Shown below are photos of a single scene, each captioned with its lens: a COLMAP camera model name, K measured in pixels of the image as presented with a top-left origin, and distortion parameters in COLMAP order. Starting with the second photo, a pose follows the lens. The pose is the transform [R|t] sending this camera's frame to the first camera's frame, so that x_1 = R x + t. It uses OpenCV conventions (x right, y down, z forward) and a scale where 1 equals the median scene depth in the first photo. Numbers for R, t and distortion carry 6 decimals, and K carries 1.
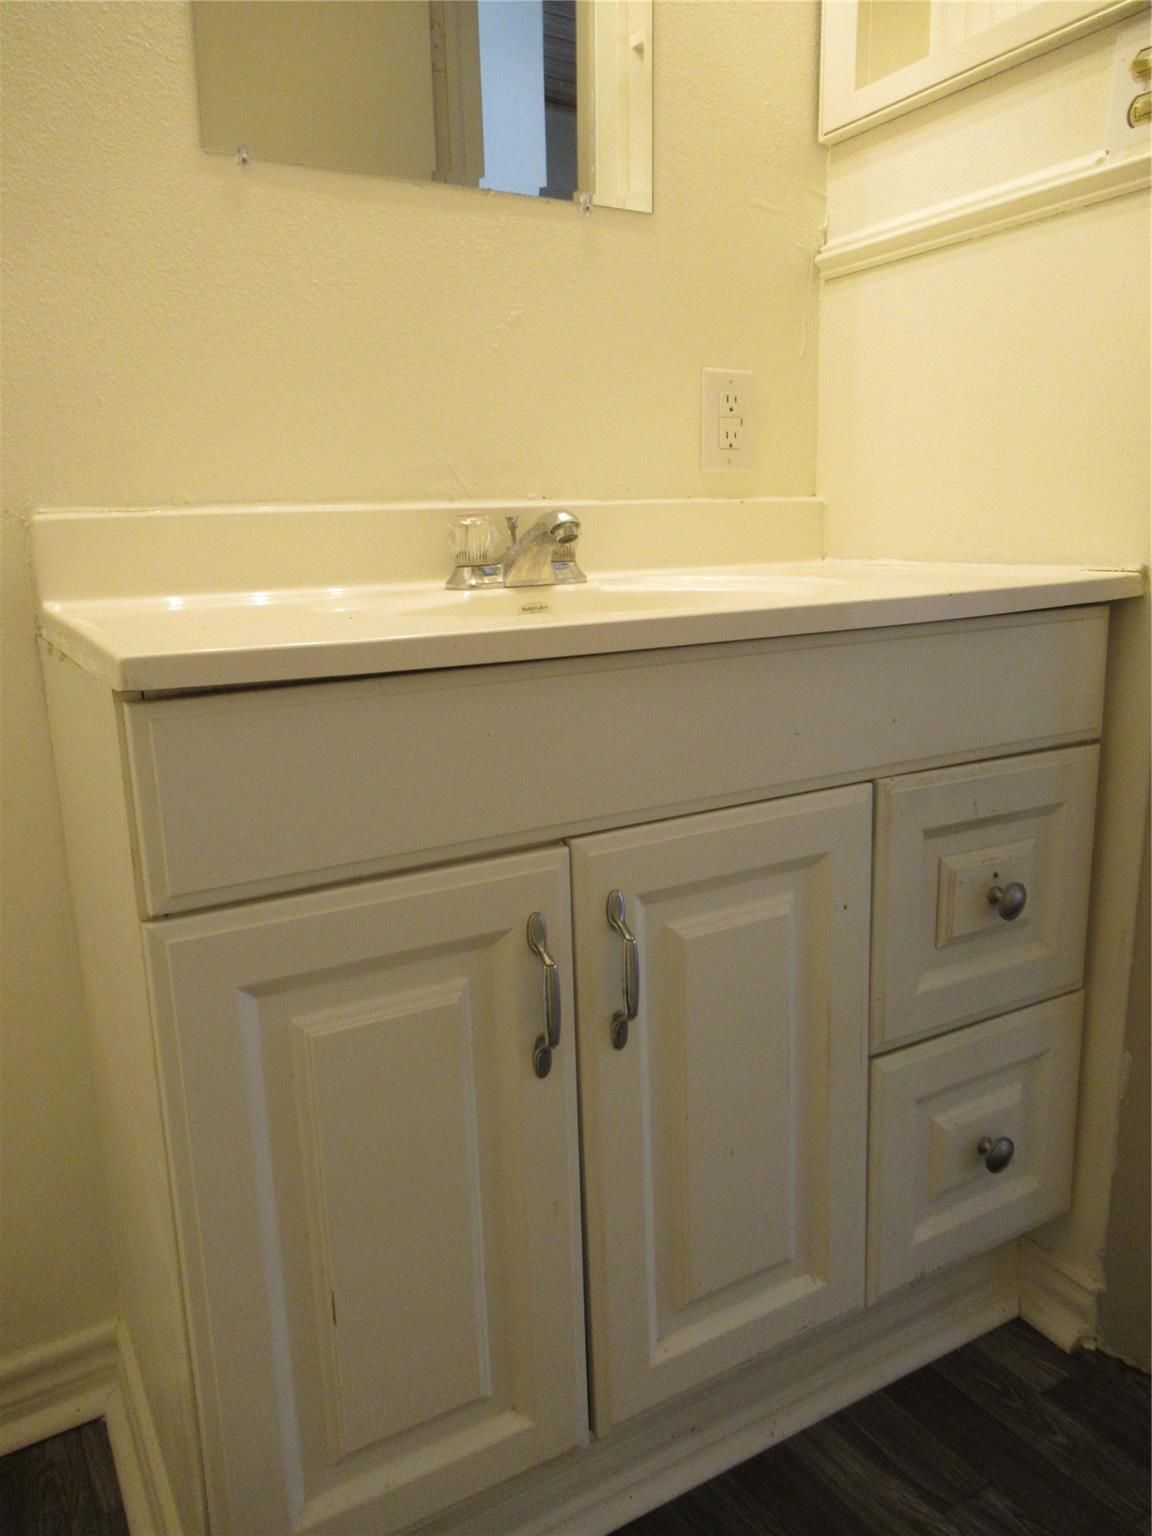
lens RADIAL K [[1139.4, 0, 576.0], [0, 1139.4, 768.0], [0, 0, 1]] dist [0.004607, -0.009911]
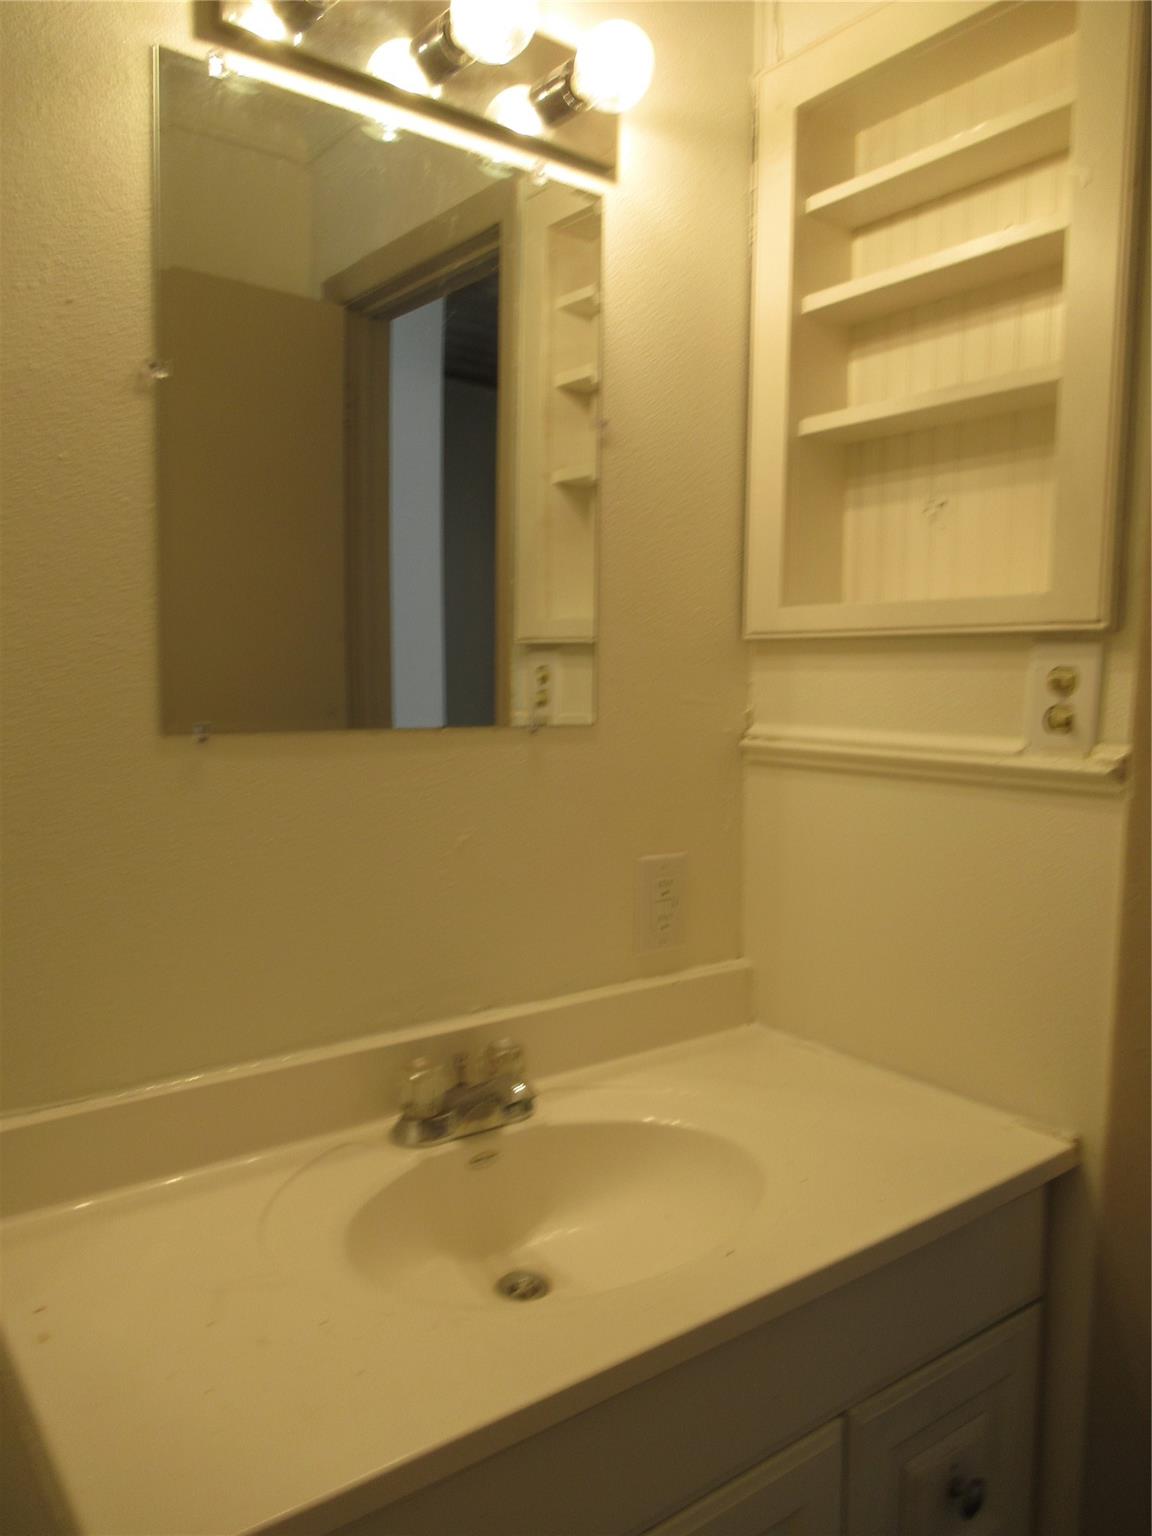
lens RADIAL K [[1139.4, 0, 576.0], [0, 1139.4, 768.0], [0, 0, 1]] dist [0.004607, -0.009911]
pose [[0.991594, 0.018838, 0.128011, -0.075319], [-0.002471, 0.991922, -0.126827, -0.296852], [-0.129366, 0.125444, 0.983630, -0.007135]]
